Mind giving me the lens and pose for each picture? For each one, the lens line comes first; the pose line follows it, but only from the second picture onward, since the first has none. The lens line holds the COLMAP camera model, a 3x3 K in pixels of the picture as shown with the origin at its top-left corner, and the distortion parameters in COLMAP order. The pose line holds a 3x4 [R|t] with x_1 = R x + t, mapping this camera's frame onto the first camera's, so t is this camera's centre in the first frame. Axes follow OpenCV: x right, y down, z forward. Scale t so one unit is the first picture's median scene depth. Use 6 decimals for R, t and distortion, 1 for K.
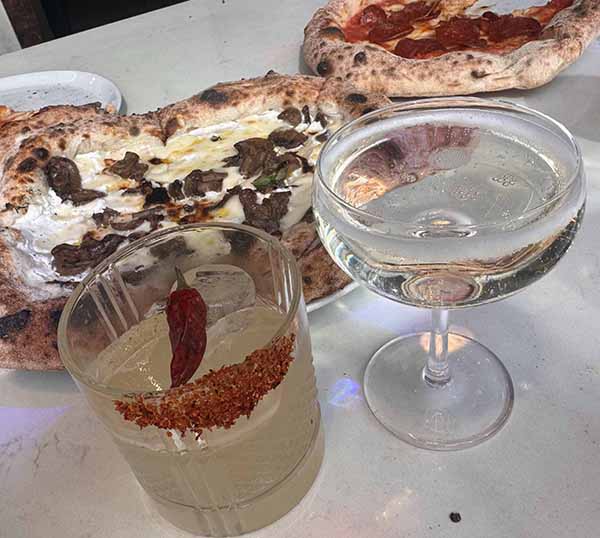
lens RADIAL K [[472.3, 0, 299.1], [0, 472.3, 272.0], [0, 0, 1]] dist [0.010277, -0.001682]
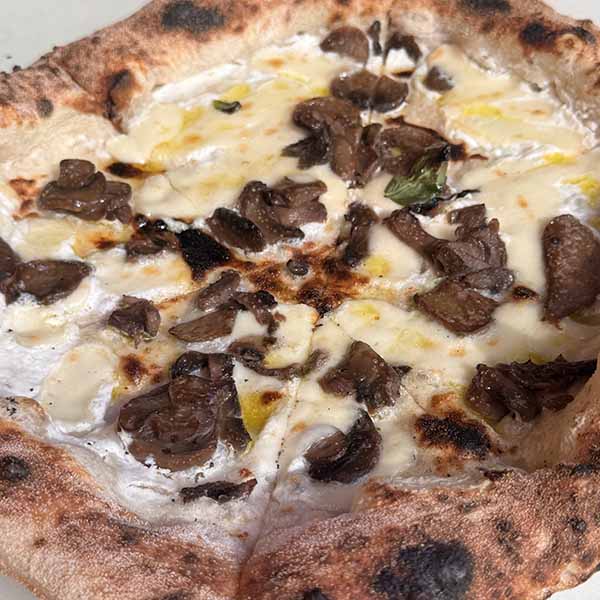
lens RADIAL K [[885.6, 0, 300.1], [0, 885.6, 298.5], [0, 0, 1]] dist [0.094994, 0.000000]
pose [[0.921877, -0.188856, 0.338342, -0.472496], [0.172324, 0.981903, 0.078549, -0.150119], [-0.347054, -0.014108, 0.937739, 0.107045]]
